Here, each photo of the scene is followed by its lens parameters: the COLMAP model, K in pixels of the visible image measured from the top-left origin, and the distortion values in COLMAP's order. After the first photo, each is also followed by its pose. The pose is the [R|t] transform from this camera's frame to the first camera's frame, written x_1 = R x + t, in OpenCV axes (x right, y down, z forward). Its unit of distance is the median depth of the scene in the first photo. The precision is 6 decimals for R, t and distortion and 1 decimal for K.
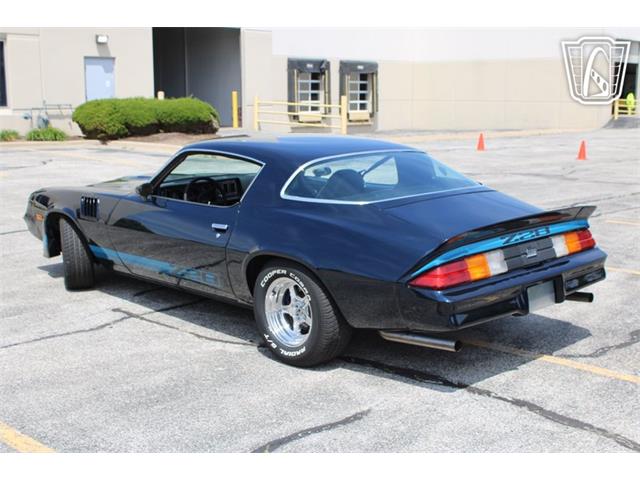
lens RADIAL K [[830.6, 0, 320.1], [0, 830.6, 277.6], [0, 0, 1]] dist [-0.014358, 0.008605]
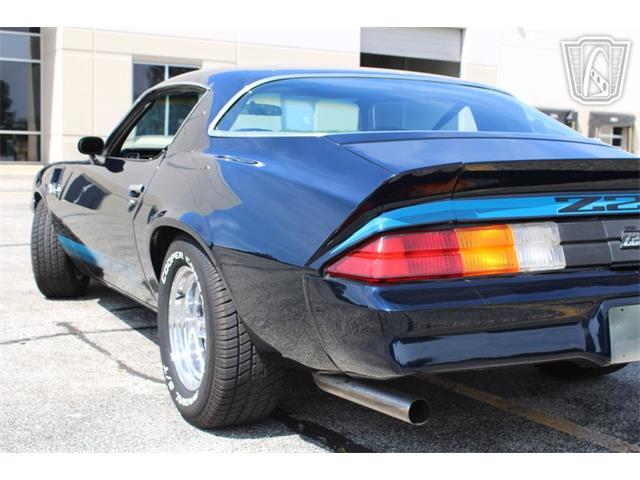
lens RADIAL K [[874.4, 0, 320.0], [0, 874.4, 240.0], [0, 0, 1]] dist [-0.026516, -0.006804]
pose [[0.957544, 0.052541, -0.283459, 0.209053], [-0.086441, 0.990338, -0.108439, 0.038372], [0.275023, 0.128338, 0.952833, 0.437409]]
